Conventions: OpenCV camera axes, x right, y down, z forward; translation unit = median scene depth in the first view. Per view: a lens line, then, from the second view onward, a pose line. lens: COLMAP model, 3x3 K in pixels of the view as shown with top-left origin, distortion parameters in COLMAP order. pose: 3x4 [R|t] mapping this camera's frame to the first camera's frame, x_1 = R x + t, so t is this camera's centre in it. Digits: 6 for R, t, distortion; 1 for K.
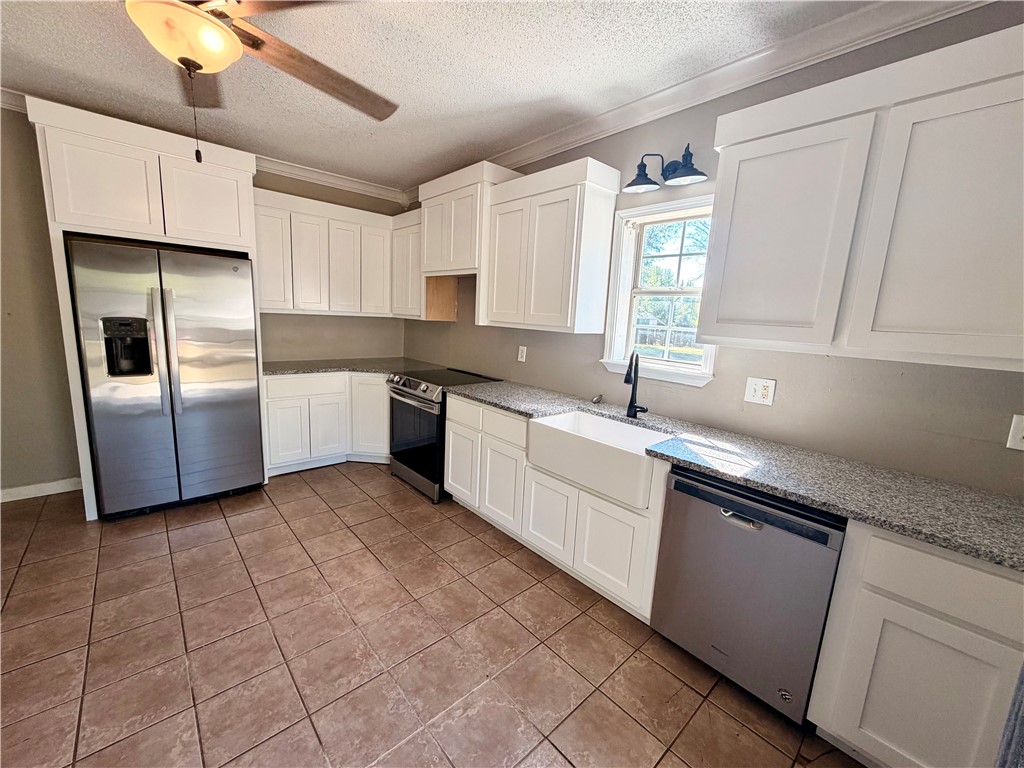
lens RADIAL K [[408.1, 0, 510.0], [0, 408.1, 384.3], [0, 0, 1]] dist [0.000722, 0.000005]
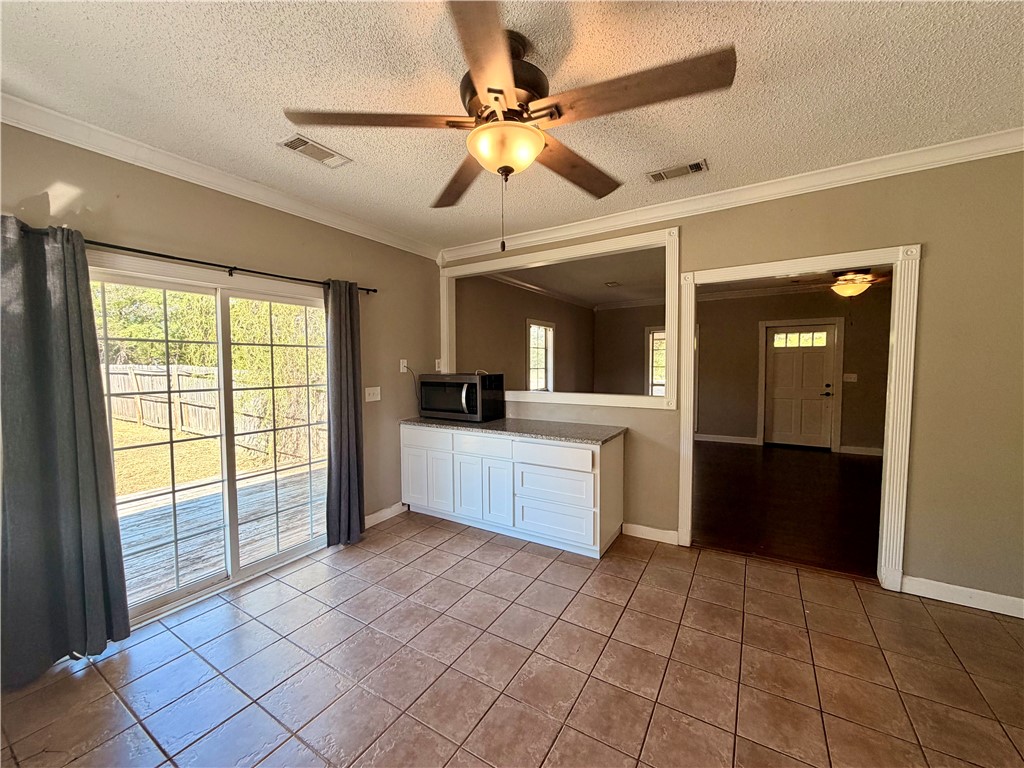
lens RADIAL K [[408.1, 0, 510.0], [0, 408.1, 384.3], [0, 0, 1]] dist [0.000722, 0.000005]
pose [[-0.959302, -0.026698, -0.281117, -0.239143], [-0.085789, 0.976021, 0.200059, -0.209024], [0.269035, 0.216034, -0.938589, 1.107550]]
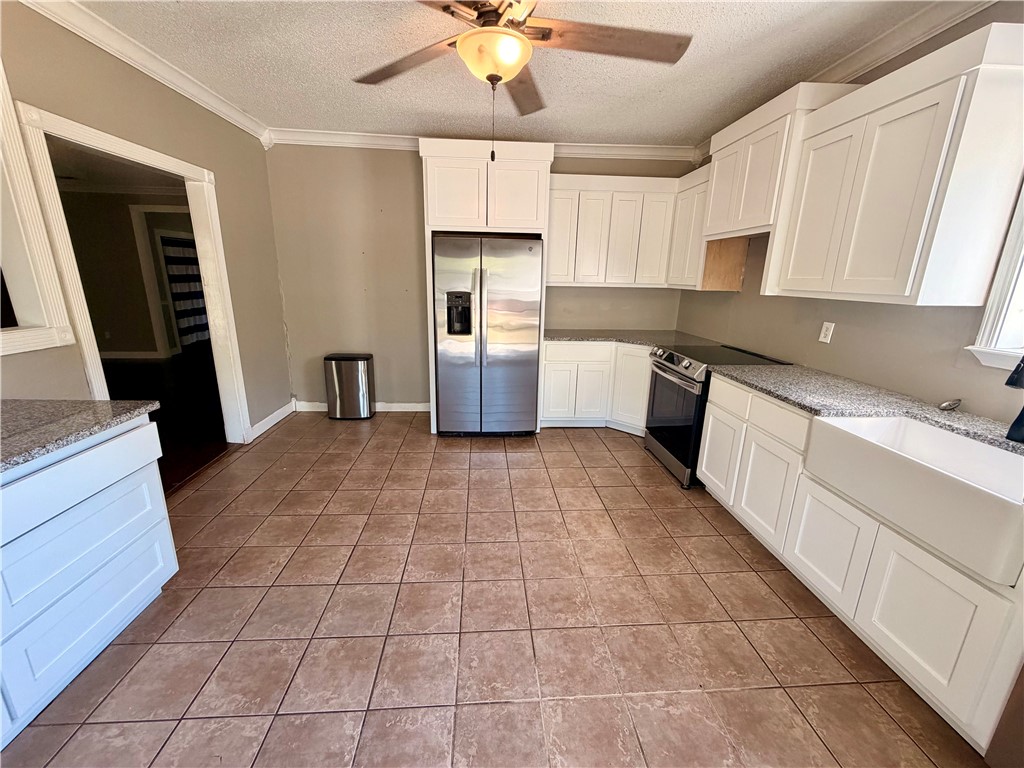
lens RADIAL K [[408.1, 0, 510.0], [0, 408.1, 384.3], [0, 0, 1]] dist [0.000722, 0.000005]
pose [[0.784801, 0.123468, -0.607324, 0.051042], [-0.082713, 0.992054, 0.094799, -0.000822], [0.614203, -0.024164, 0.788778, 0.025555]]
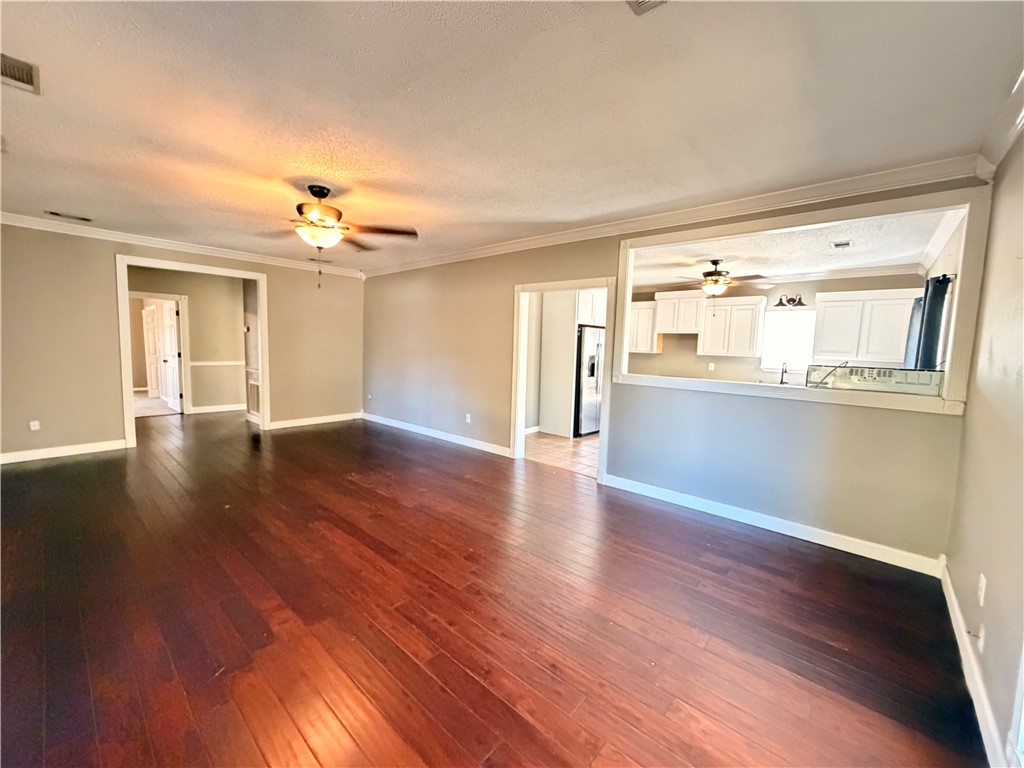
lens RADIAL K [[408.1, 0, 510.0], [0, 408.1, 384.3], [0, 0, 1]] dist [0.000722, 0.000005]
pose [[0.994216, -0.028753, 0.103476, -1.667190], [0.036163, 0.996859, -0.070460, 0.179222], [-0.101125, 0.073795, 0.992133, -1.437185]]
